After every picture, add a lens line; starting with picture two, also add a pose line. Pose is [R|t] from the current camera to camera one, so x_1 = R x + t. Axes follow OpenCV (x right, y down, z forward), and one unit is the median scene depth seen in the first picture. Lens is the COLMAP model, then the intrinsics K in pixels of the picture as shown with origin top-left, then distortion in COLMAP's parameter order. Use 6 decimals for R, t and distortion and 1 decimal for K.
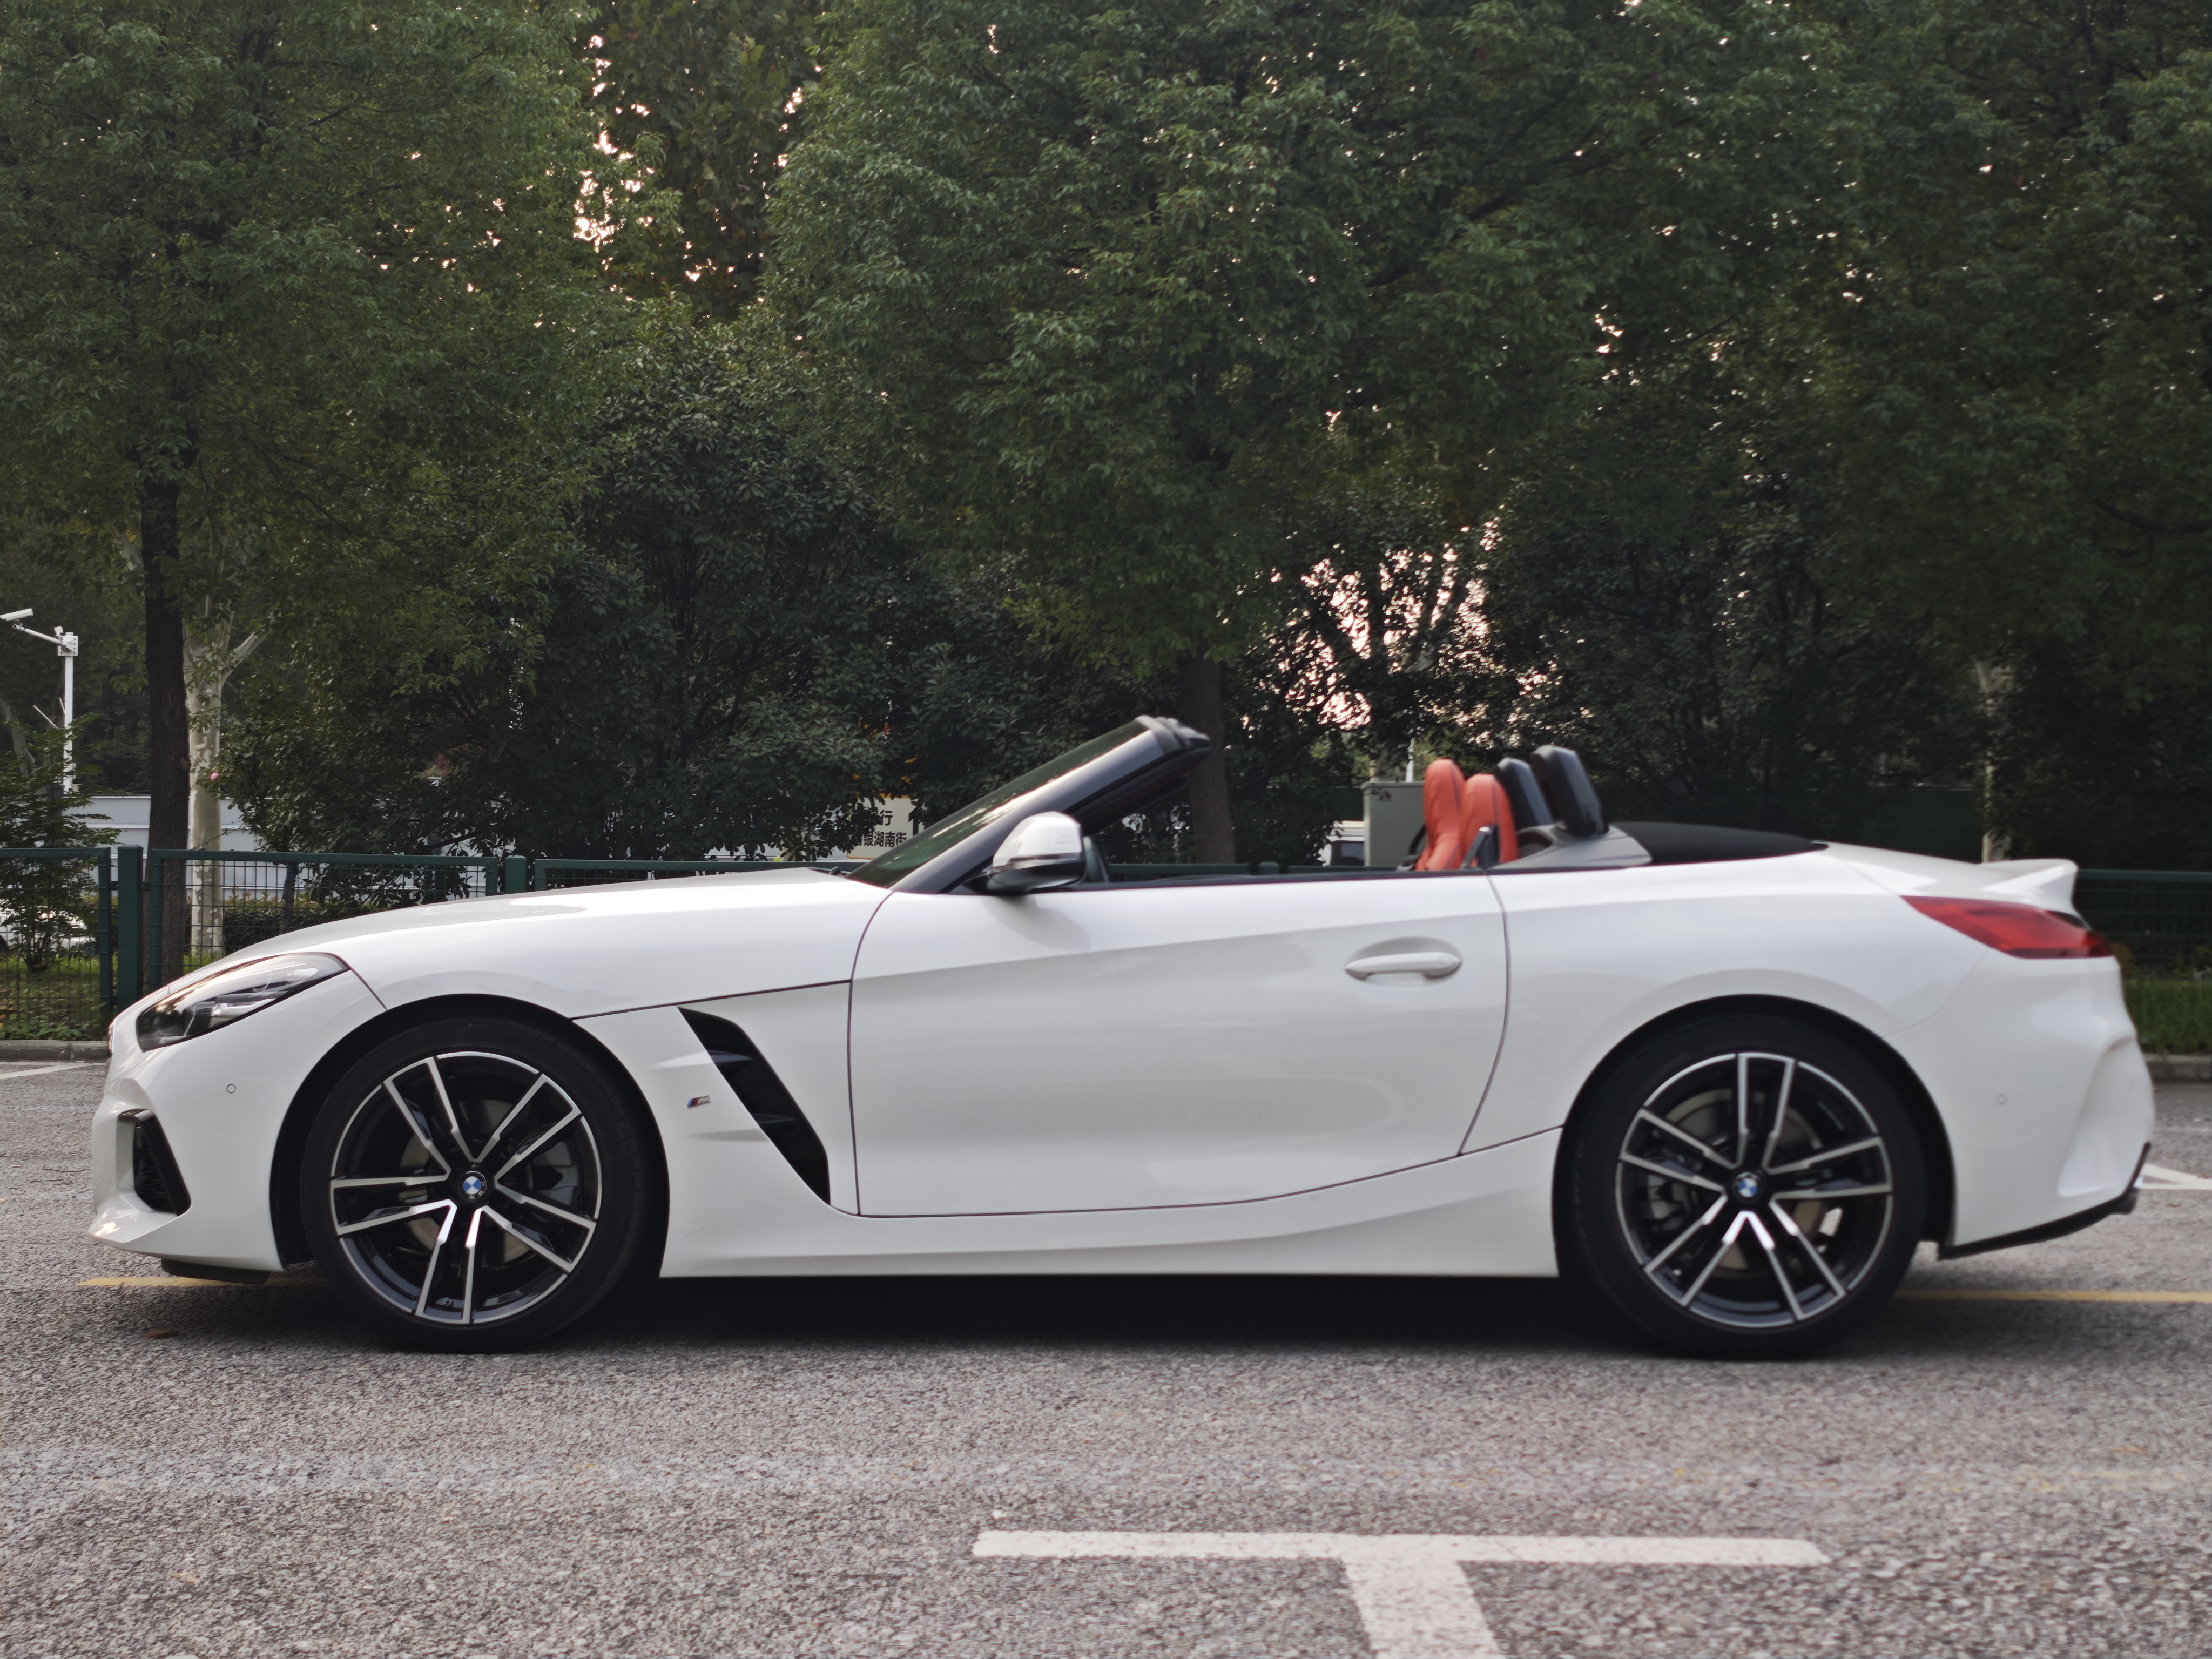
lens RADIAL K [[3087.6, 0, 1080.6], [0, 3087.6, 831.7], [0, 0, 1]] dist [0.213480, -0.759458]
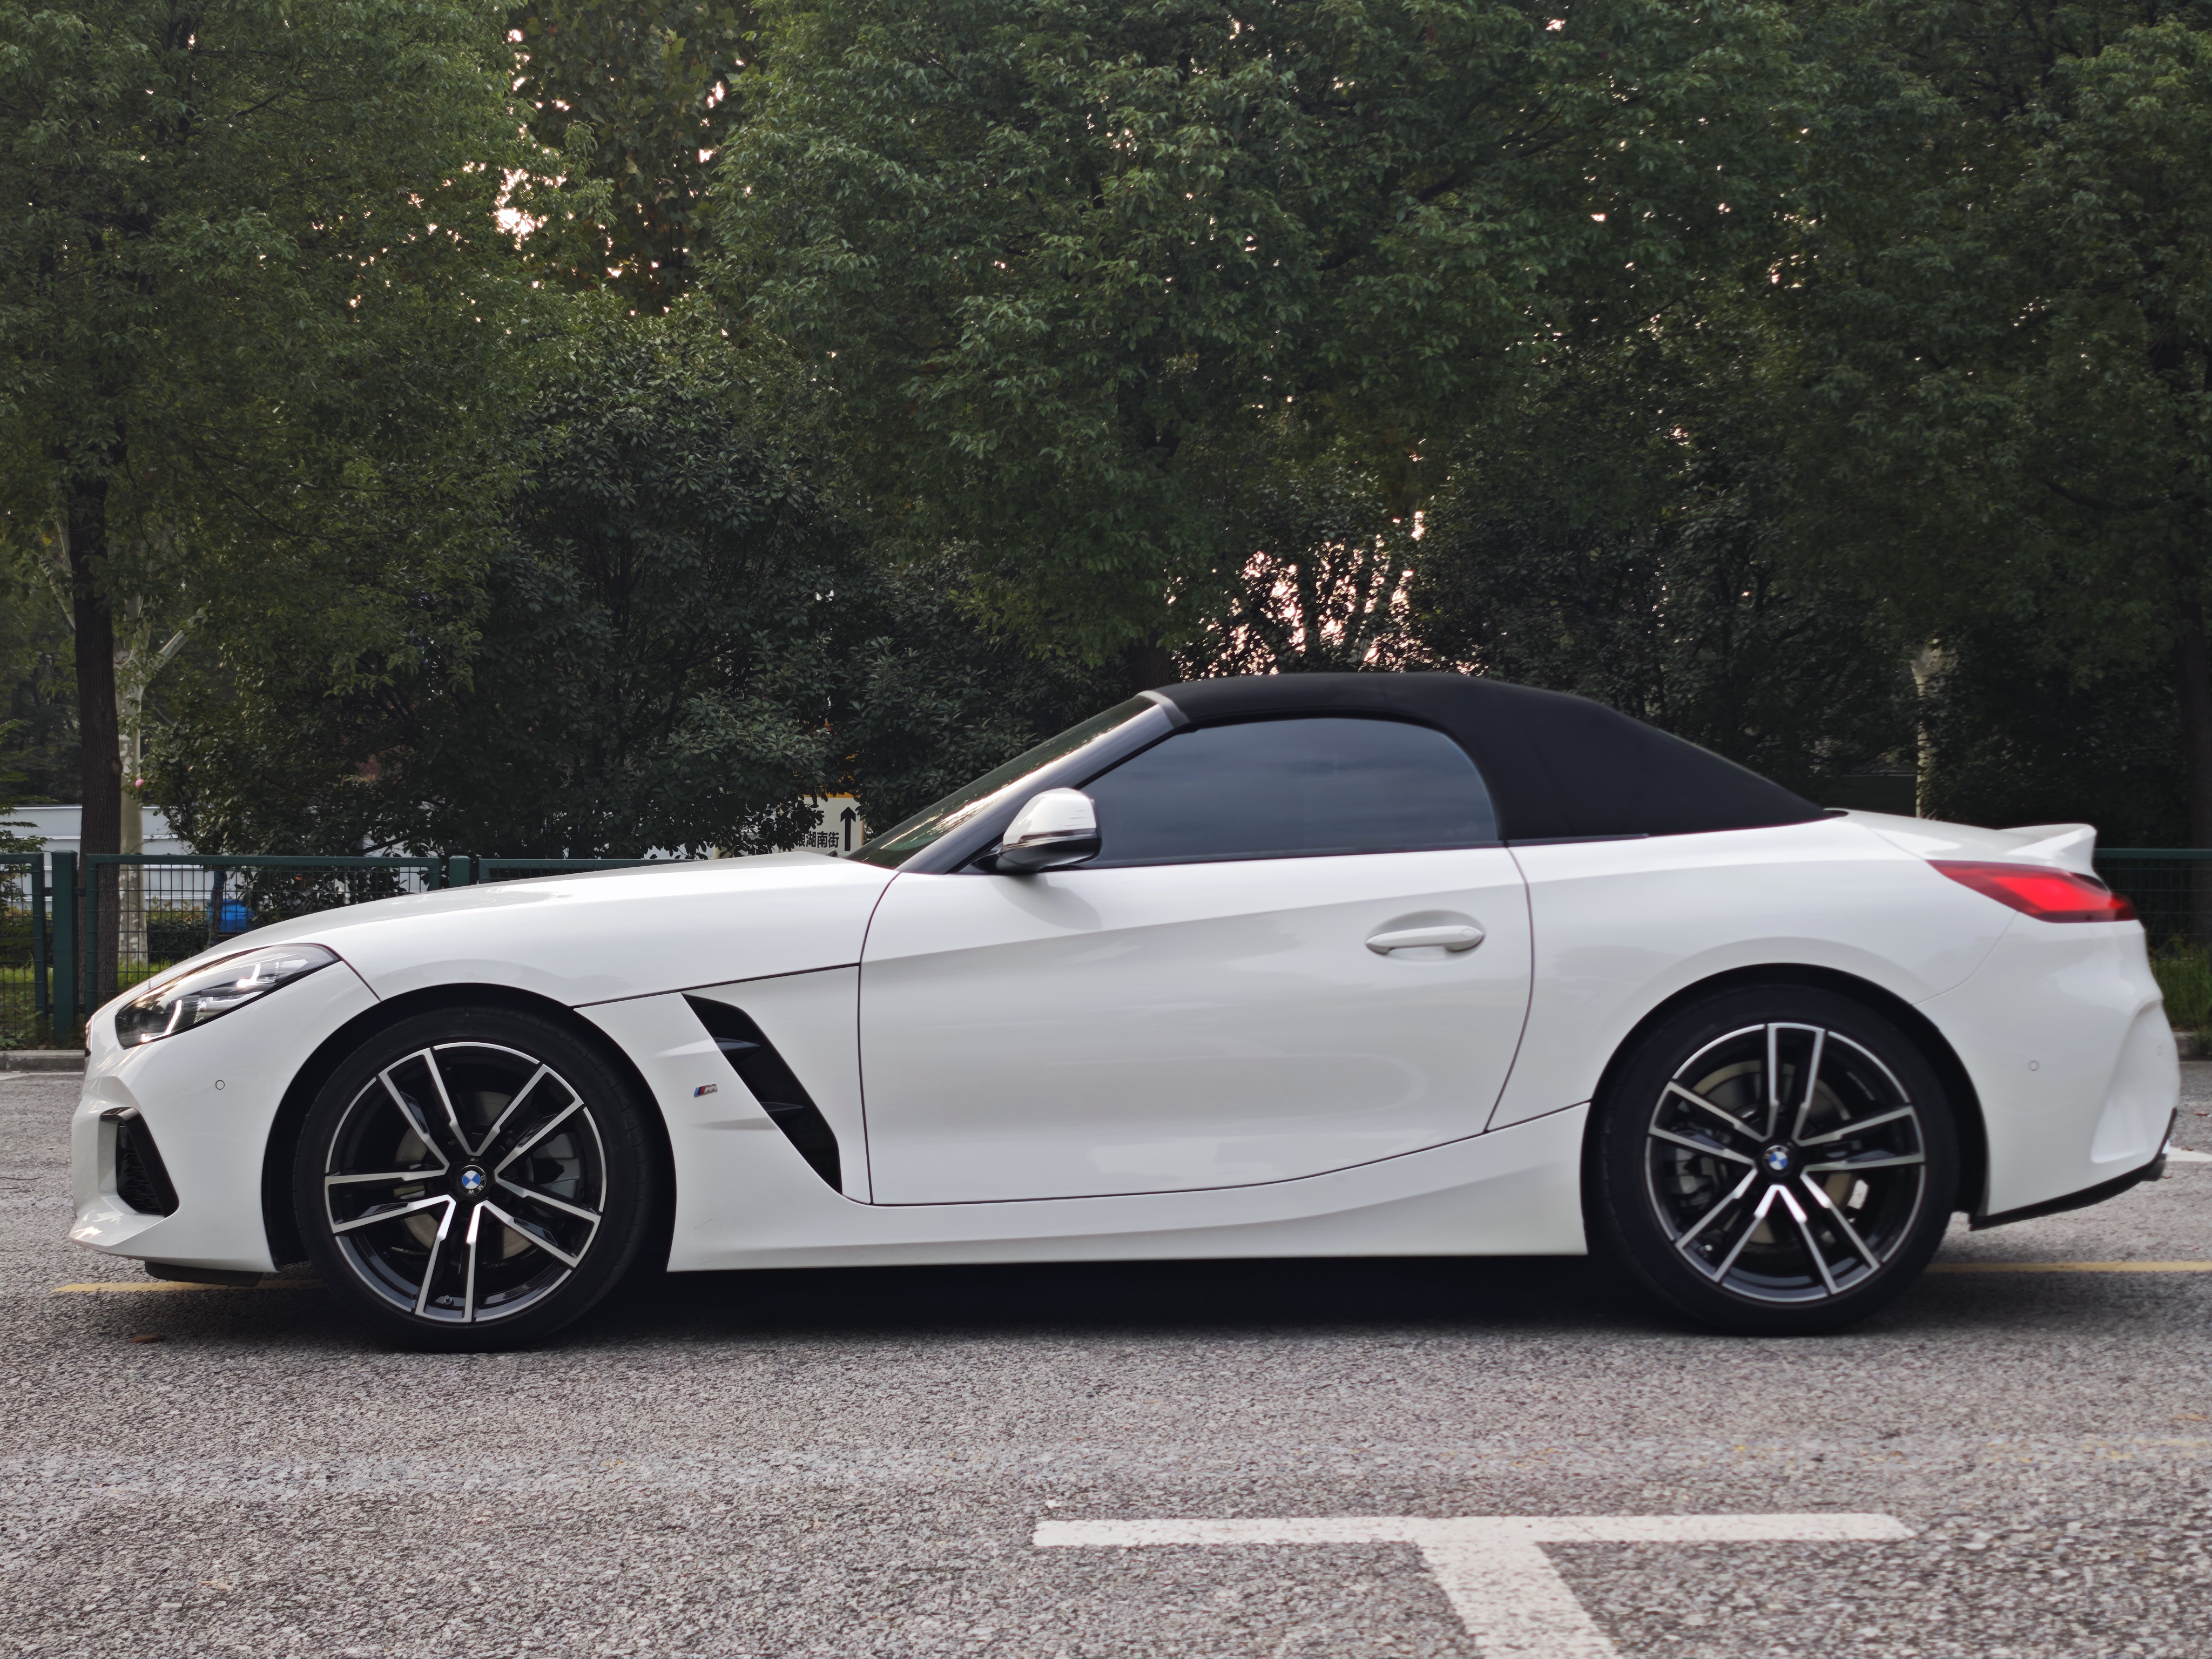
lens RADIAL K [[3093.1, 0, 1085.7], [0, 3093.1, 839.1], [0, 0, 1]] dist [0.206576, -0.733201]
pose [[0.999522, -0.013502, 0.027824, -0.029711], [0.013444, 0.999907, 0.002288, 0.007802], [-0.027853, -0.001913, 0.999610, 0.023354]]
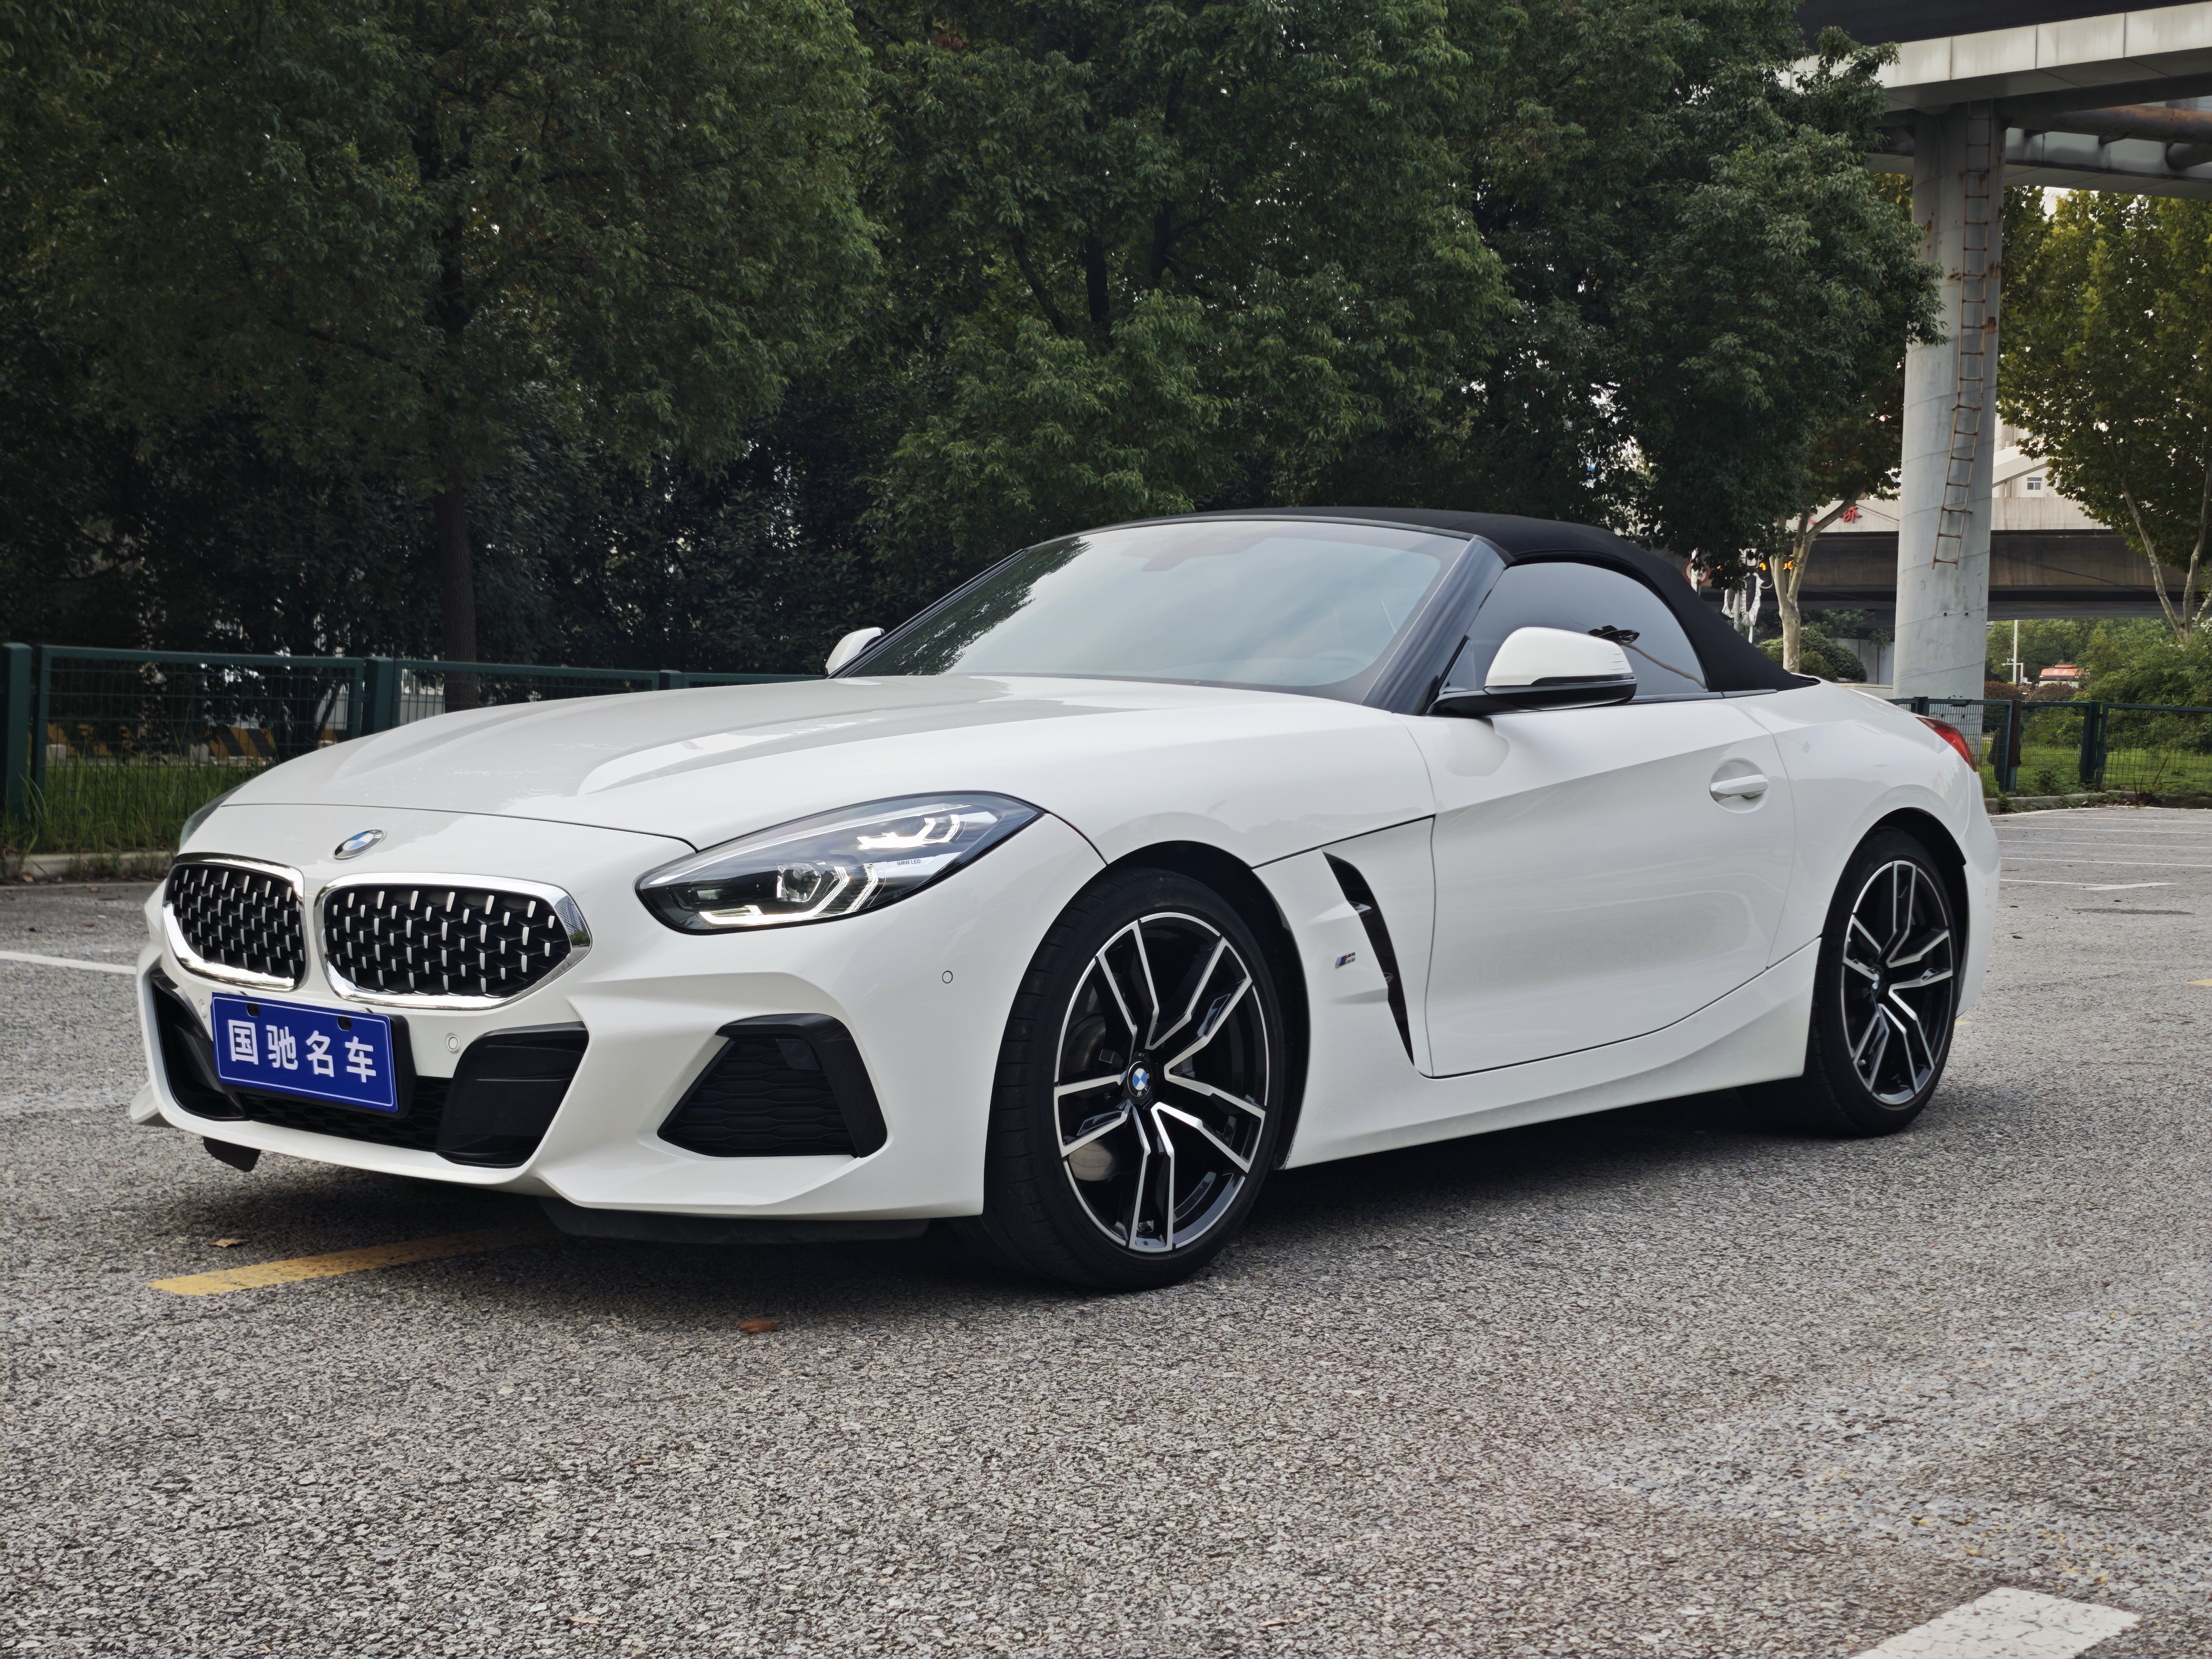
lens RADIAL K [[3081.8, 0, 1103.5], [0, 3081.8, 863.5], [0, 0, 1]] dist [0.237153, -0.894676]
pose [[0.632569, -0.033961, 0.773759, -0.818329], [-0.019998, 0.997989, 0.060151, 0.010262], [-0.774246, -0.053523, 0.630618, 0.509995]]
